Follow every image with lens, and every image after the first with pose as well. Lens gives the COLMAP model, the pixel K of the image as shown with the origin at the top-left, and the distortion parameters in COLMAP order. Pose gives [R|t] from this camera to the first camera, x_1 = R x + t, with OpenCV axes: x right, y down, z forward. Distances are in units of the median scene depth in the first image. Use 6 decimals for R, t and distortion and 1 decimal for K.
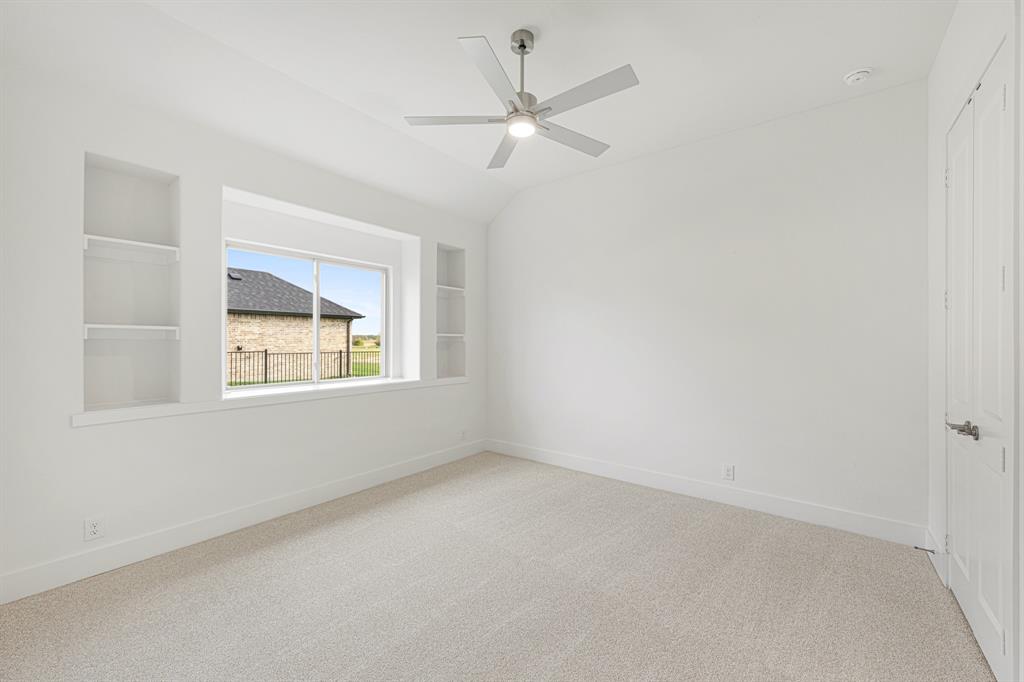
lens RADIAL K [[409.0, 0, 510.3], [0, 409.0, 344.8], [0, 0, 1]] dist [-0.001416, -0.000138]
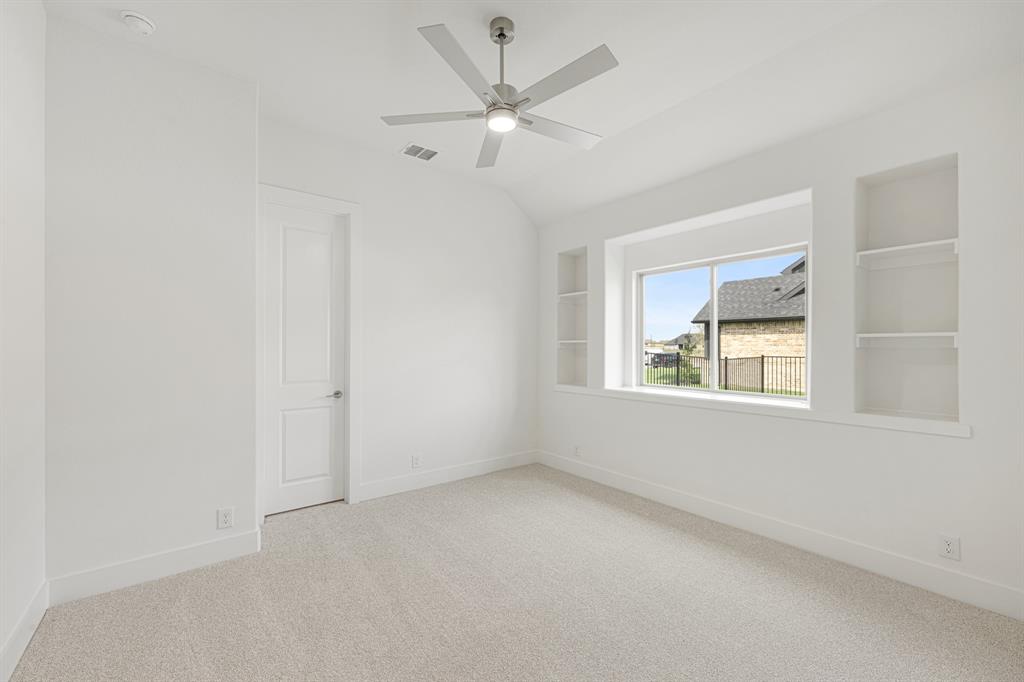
lens RADIAL K [[409.0, 0, 510.3], [0, 409.0, 344.8], [0, 0, 1]] dist [-0.001416, -0.000138]
pose [[-0.252059, -0.008155, -0.967678, 0.567946], [-0.012041, 0.999914, -0.005291, -0.006690], [0.967637, 0.010318, -0.252135, 0.755691]]
